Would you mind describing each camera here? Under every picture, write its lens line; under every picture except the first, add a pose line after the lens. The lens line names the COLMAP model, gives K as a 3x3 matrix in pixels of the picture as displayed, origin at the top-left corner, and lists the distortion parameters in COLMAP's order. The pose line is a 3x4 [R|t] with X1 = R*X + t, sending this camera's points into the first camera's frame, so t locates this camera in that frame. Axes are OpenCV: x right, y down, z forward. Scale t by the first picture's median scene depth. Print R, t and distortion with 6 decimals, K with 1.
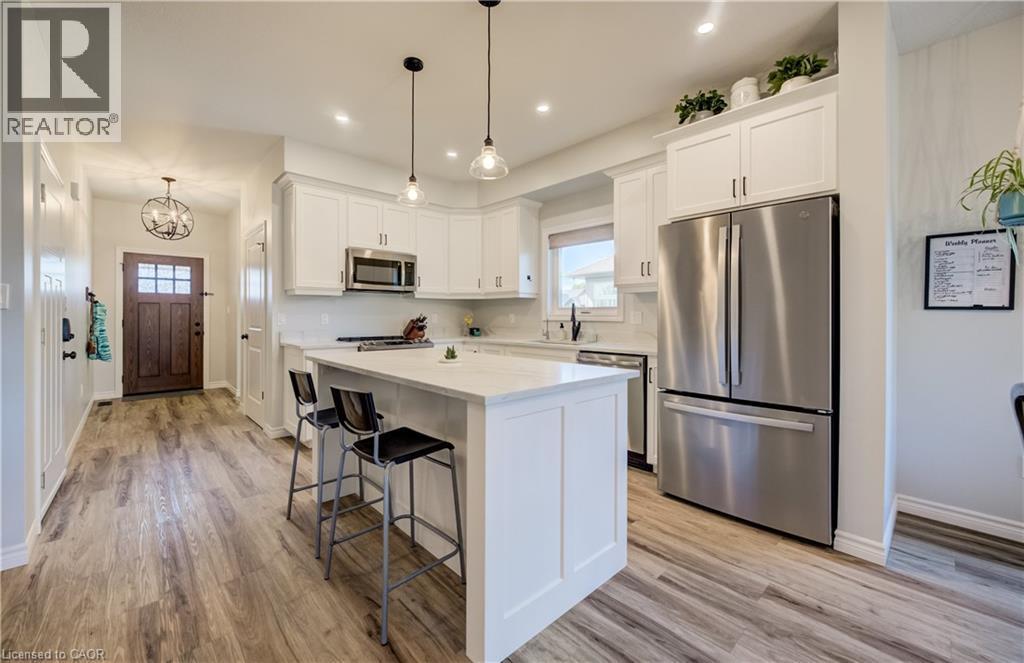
lens RADIAL K [[401.9, 0, 510.0], [0, 401.9, 319.5], [0, 0, 1]] dist [-0.000721, 0.000181]
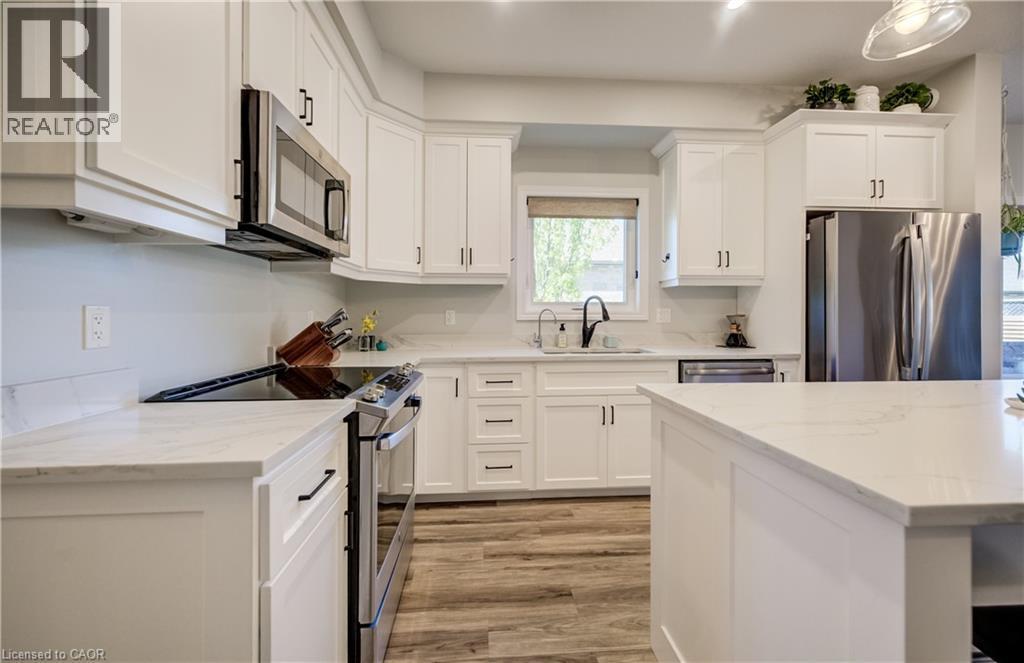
lens RADIAL K [[403.5, 0, 512.2], [0, 403.5, 314.5], [0, 0, 1]] dist [0.000594, 0.000843]
pose [[0.635948, -0.003978, 0.771722, -0.491293], [0.008505, 0.999962, -0.001854, -0.007065], [-0.771685, 0.007743, 0.635957, 0.629281]]
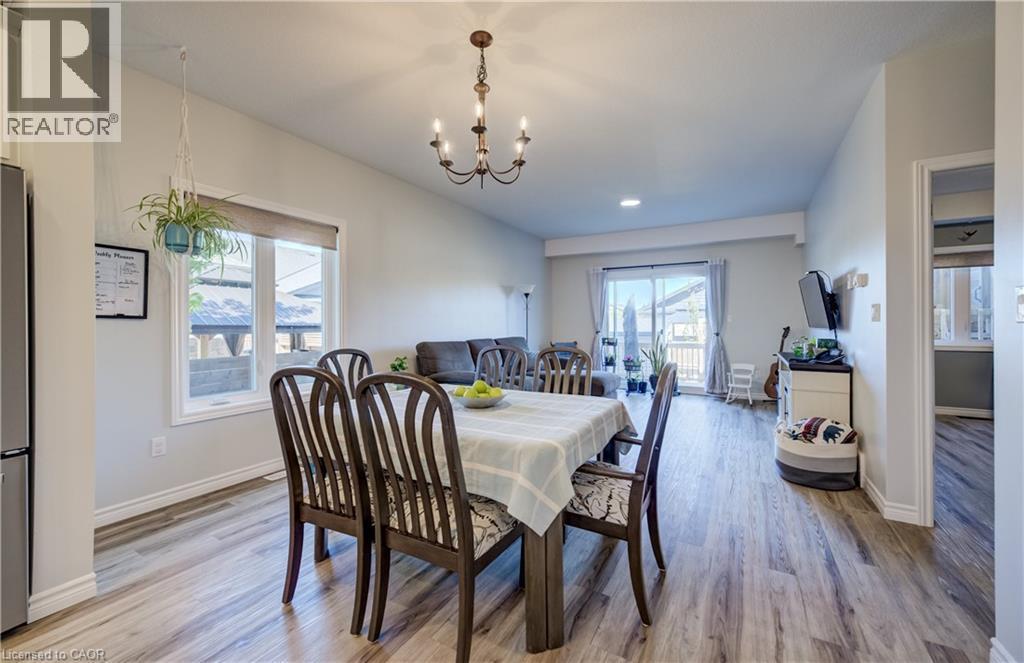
lens RADIAL K [[407.7, 0, 508.4], [0, 407.7, 321.3], [0, 0, 1]] dist [0.001632, 0.000287]
pose [[-0.284896, 0.002673, 0.958555, -0.114420], [0.009160, 0.999958, -0.000066, -0.003658], [-0.958515, 0.008762, -0.284908, 0.166059]]
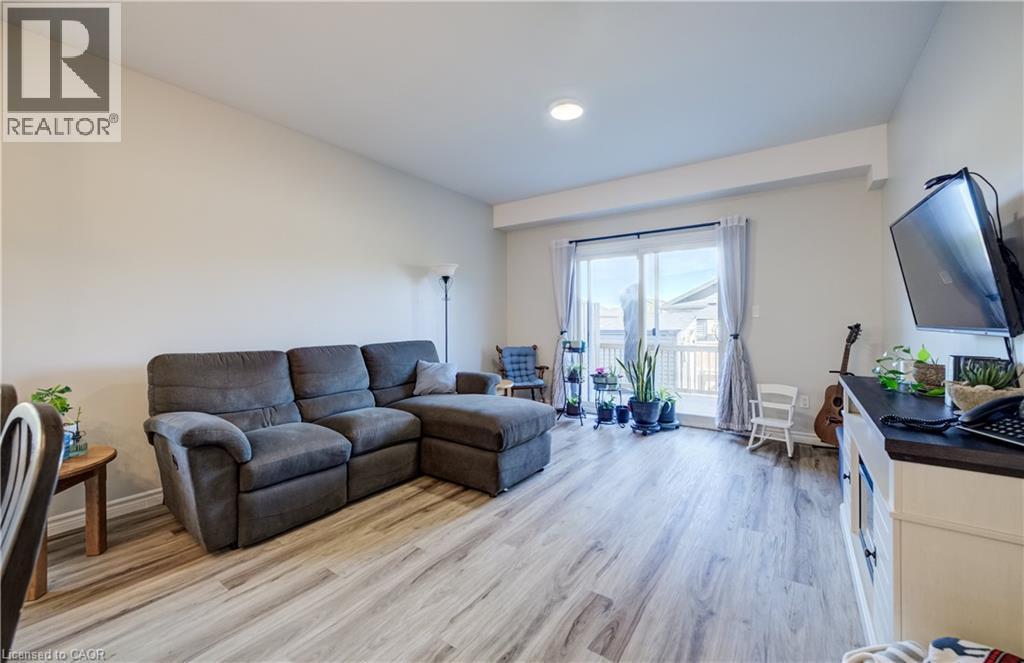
lens RADIAL K [[401.9, 0, 510.0], [0, 401.9, 319.5], [0, 0, 1]] dist [-0.000721, 0.000181]
pose [[-0.195579, -0.000226, 0.980688, 0.306478], [0.014658, 0.999888, 0.003153, 0.001651], [-0.980578, 0.014991, -0.195554, -0.319141]]
